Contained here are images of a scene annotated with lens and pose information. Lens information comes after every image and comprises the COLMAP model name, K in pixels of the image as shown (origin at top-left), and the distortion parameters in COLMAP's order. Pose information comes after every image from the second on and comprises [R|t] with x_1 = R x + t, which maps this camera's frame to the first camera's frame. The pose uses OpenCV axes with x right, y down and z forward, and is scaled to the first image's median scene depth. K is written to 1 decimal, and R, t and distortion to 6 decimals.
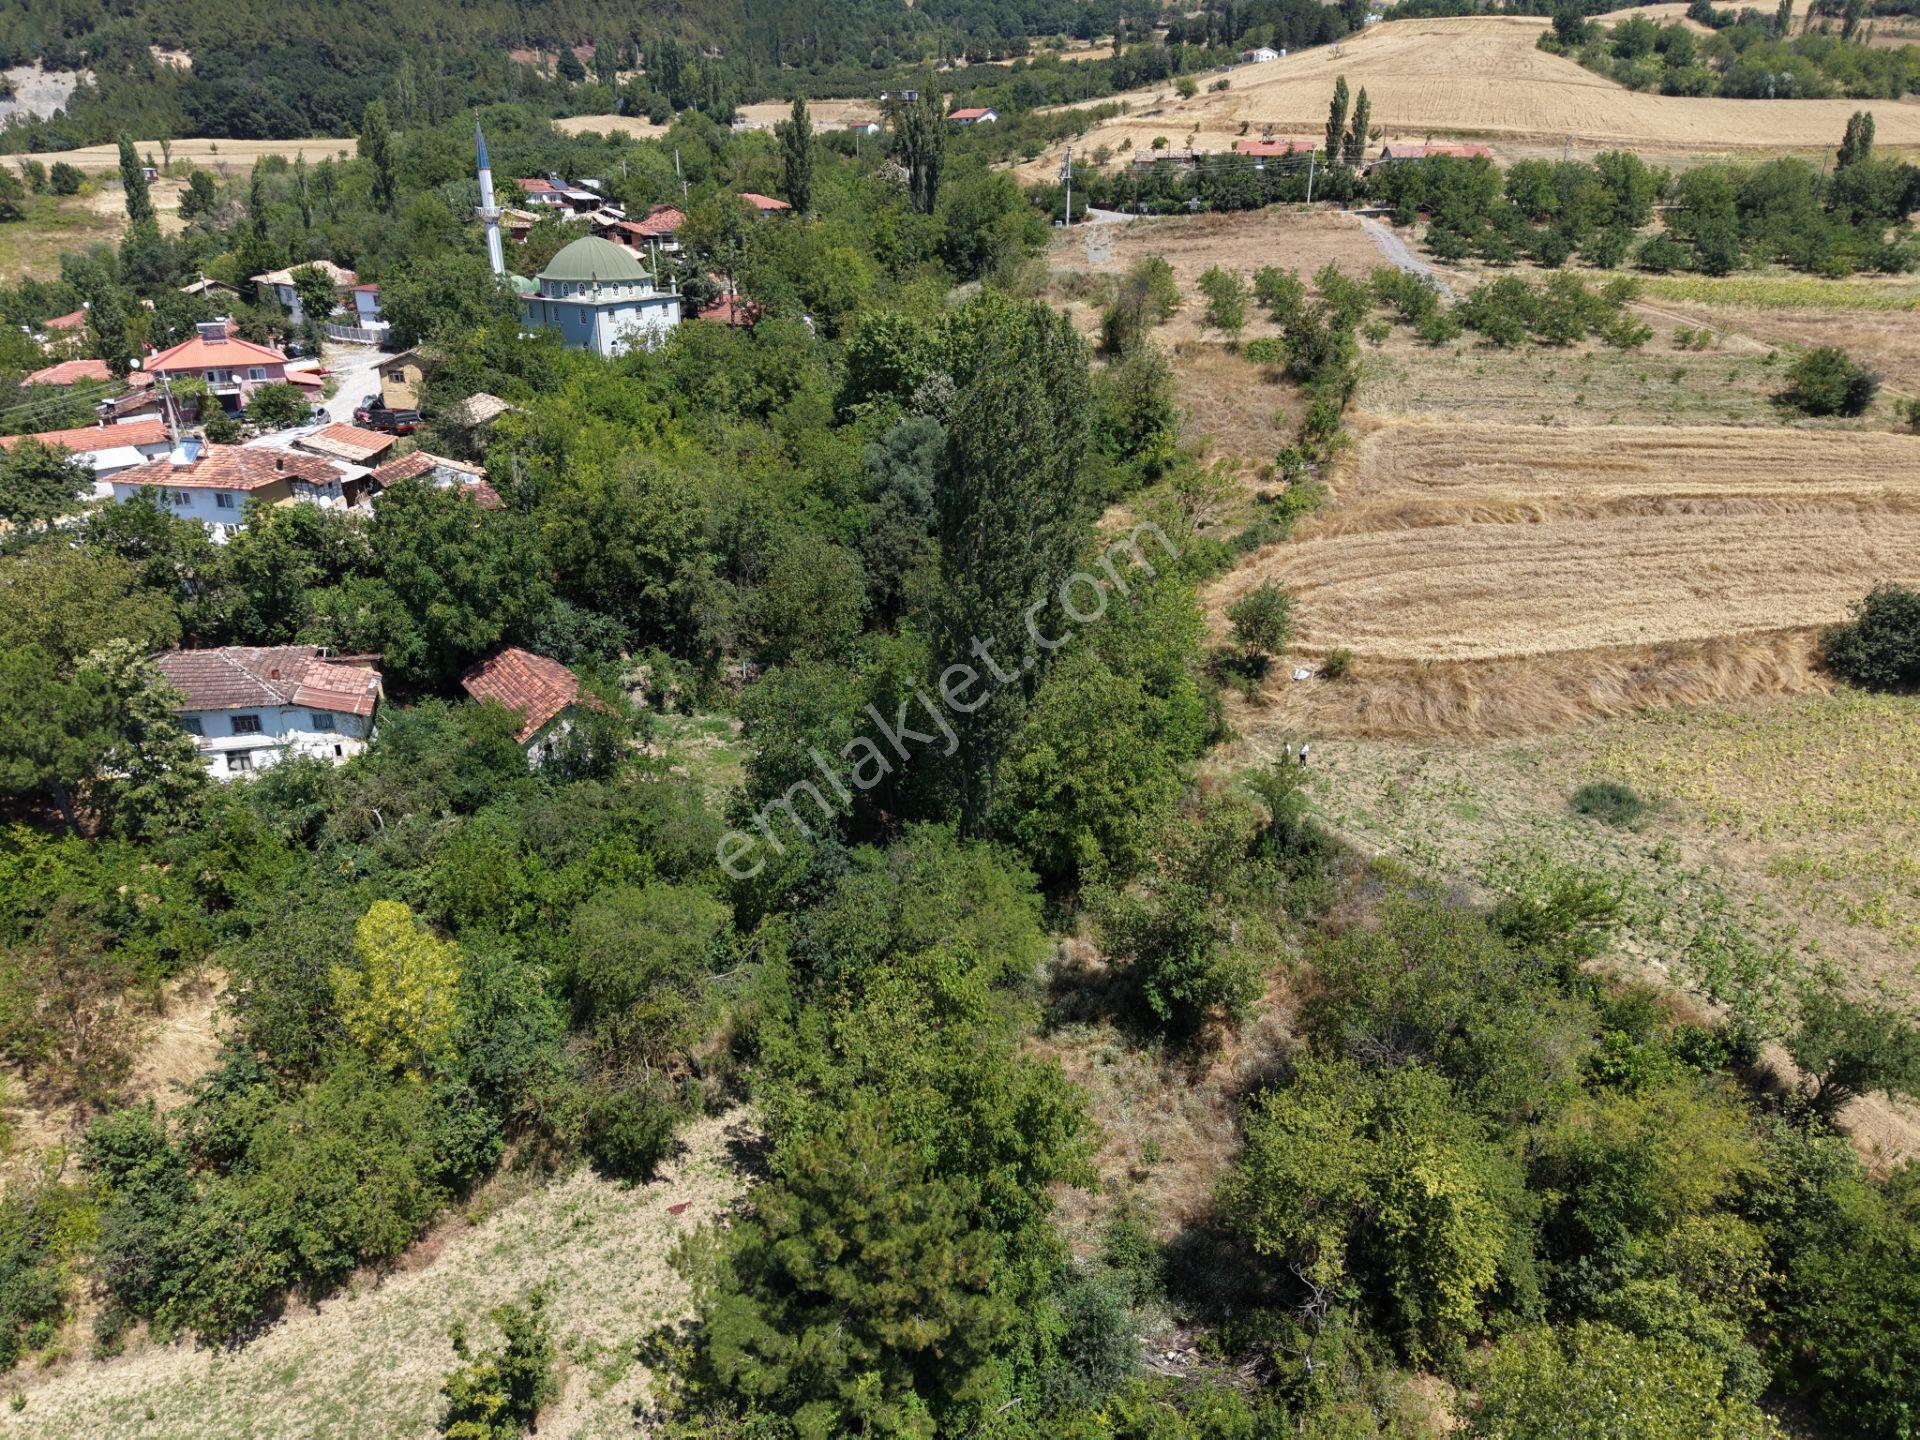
lens RADIAL K [[1287.9, 0, 956.4], [0, 1287.9, 715.5], [0, 0, 1]] dist [0.020760, -0.015420]
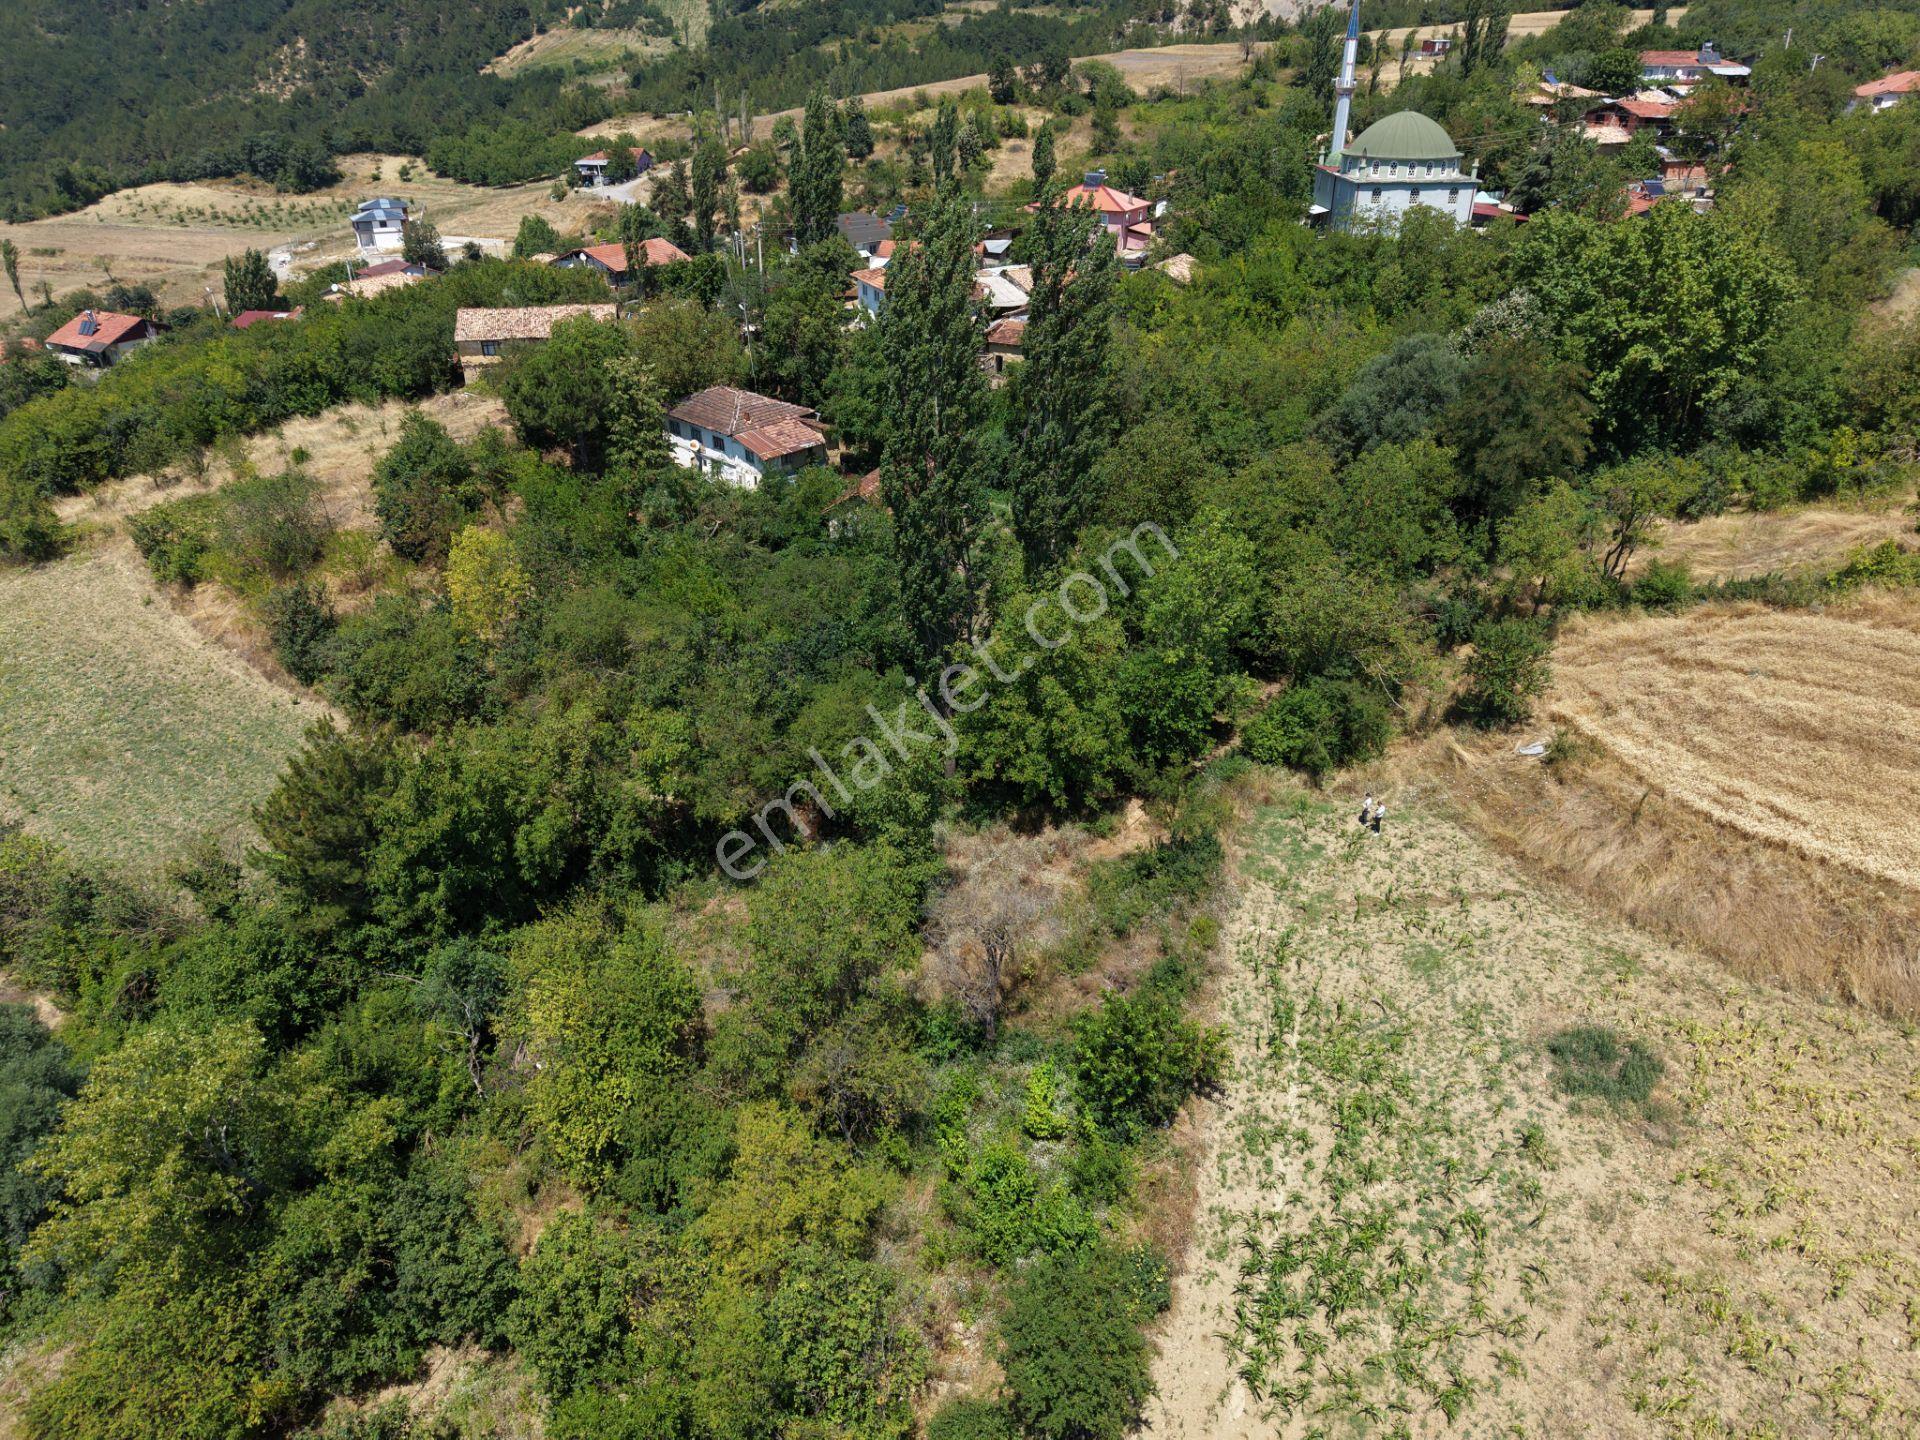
lens RADIAL K [[1285.3, 0, 957.0], [0, 1285.3, 719.9], [0, 0, 1]] dist [0.022635, -0.020116]
pose [[0.540249, 0.390958, -0.745173, 0.612977], [-0.327024, 0.913462, 0.242160, -0.114468], [0.775362, 0.112863, 0.621349, 0.276748]]
